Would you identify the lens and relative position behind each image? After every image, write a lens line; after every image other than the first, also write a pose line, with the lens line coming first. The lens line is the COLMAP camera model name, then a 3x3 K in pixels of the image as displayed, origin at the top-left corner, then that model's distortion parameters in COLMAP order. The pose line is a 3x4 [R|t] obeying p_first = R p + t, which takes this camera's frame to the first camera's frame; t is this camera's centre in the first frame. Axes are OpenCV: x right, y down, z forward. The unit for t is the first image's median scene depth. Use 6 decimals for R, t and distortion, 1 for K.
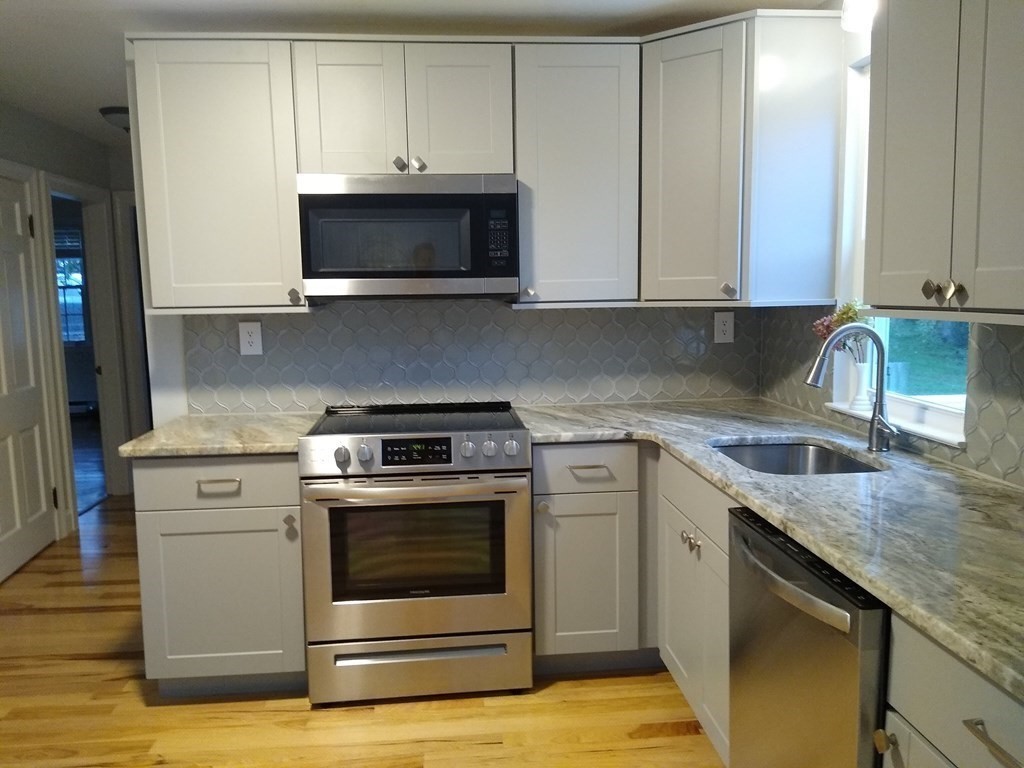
lens RADIAL K [[805.5, 0, 506.0], [0, 805.5, 384.5], [0, 0, 1]] dist [0.053340, -0.051854]
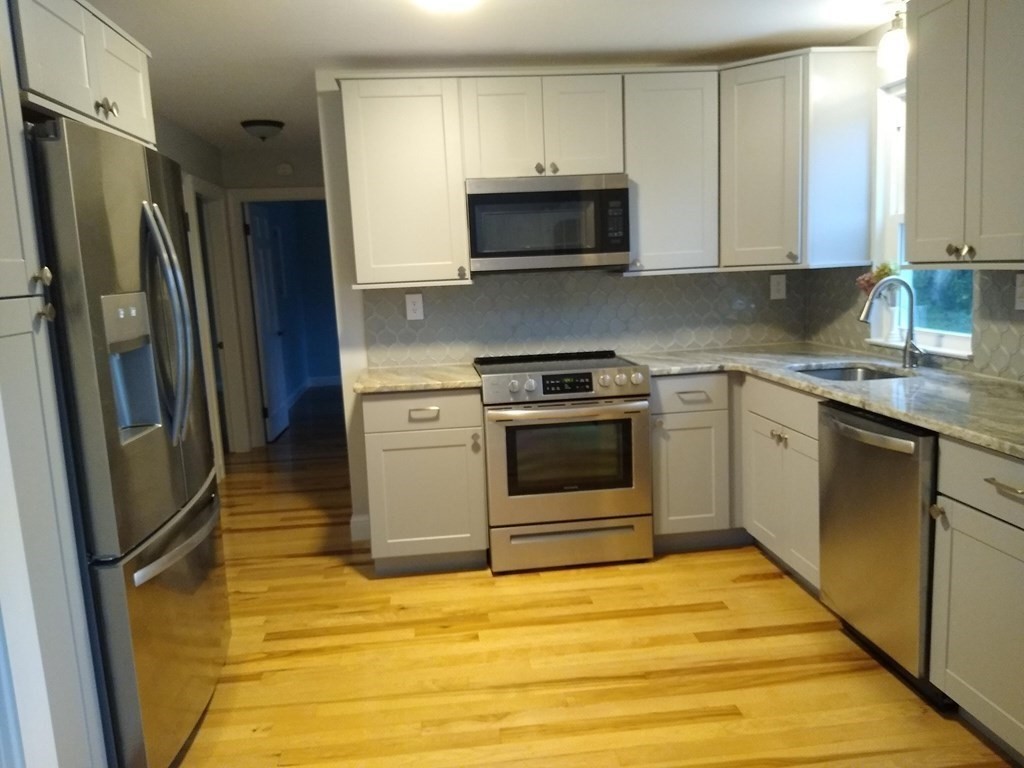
lens RADIAL K [[805.5, 0, 516.5], [0, 805.5, 382.0], [0, 0, 1]] dist [0.053340, -0.051854]
pose [[0.999216, -0.032912, 0.022015, -0.218383], [0.032404, 0.999210, 0.023028, 0.045280], [-0.022755, -0.022296, 0.999492, -0.336387]]
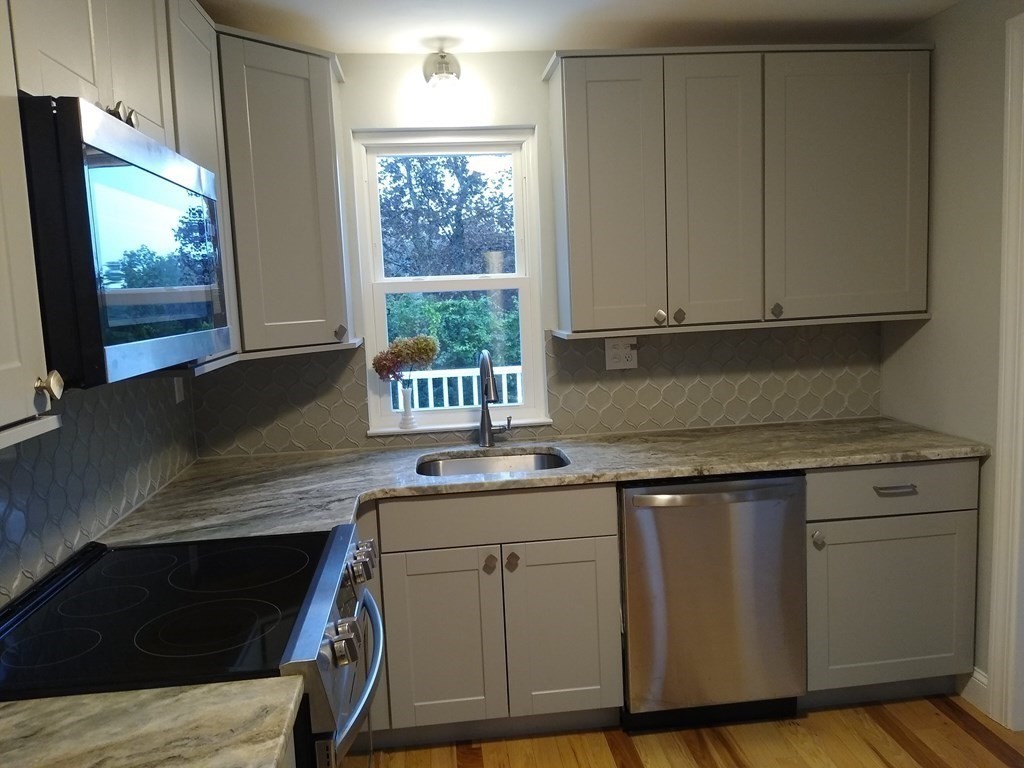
lens RADIAL K [[805.5, 0, 513.1], [0, 805.5, 392.0], [0, 0, 1]] dist [0.053340, -0.051854]
pose [[-0.023971, -0.103965, 0.994292, -0.691503], [0.161345, 0.981137, 0.106479, -0.113709], [-0.986607, 0.162976, -0.006745, 0.810039]]
